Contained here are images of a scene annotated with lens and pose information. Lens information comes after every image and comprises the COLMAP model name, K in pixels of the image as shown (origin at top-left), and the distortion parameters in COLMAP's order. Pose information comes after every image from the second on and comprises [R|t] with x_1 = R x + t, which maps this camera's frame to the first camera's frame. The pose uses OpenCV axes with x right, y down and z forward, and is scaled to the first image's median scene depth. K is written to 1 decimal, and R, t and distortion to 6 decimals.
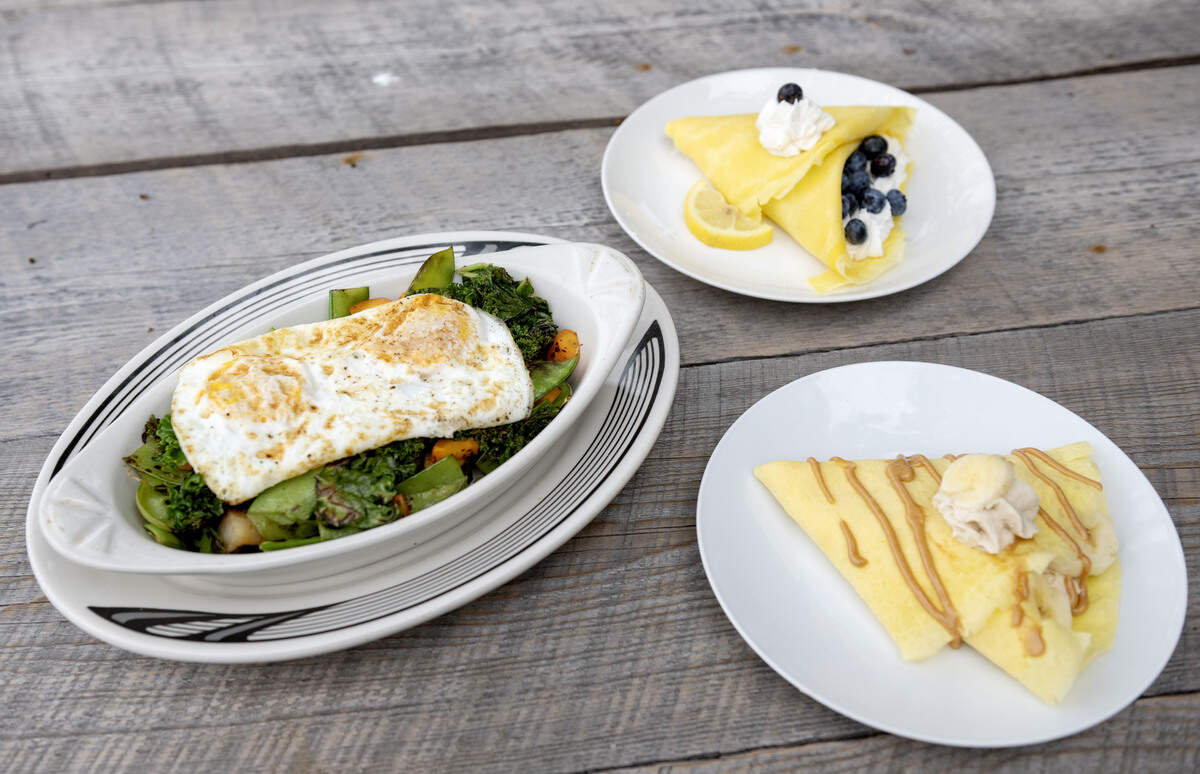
lens RADIAL K [[1258.5, 0, 600.0], [0, 1258.5, 387.0], [0, 0, 1]] dist [-0.010200, -0.008691]
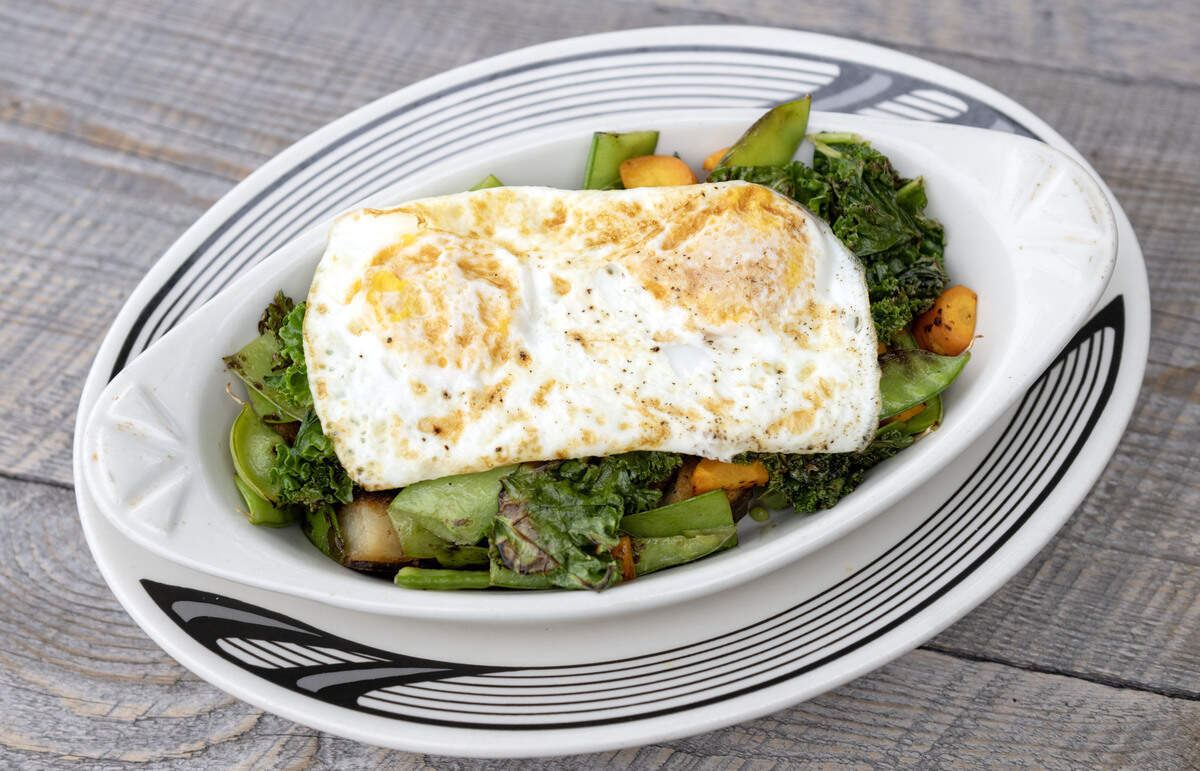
lens RADIAL K [[1658.4, 0, 600.0], [0, 1658.4, 385.5], [0, 0, 1]] dist [-0.016581, 0.005233]
pose [[0.953064, 0.270631, -0.135747, -0.078127], [-0.216816, 0.923003, 0.317894, -0.235494], [0.211327, -0.273541, 0.938358, 0.242819]]
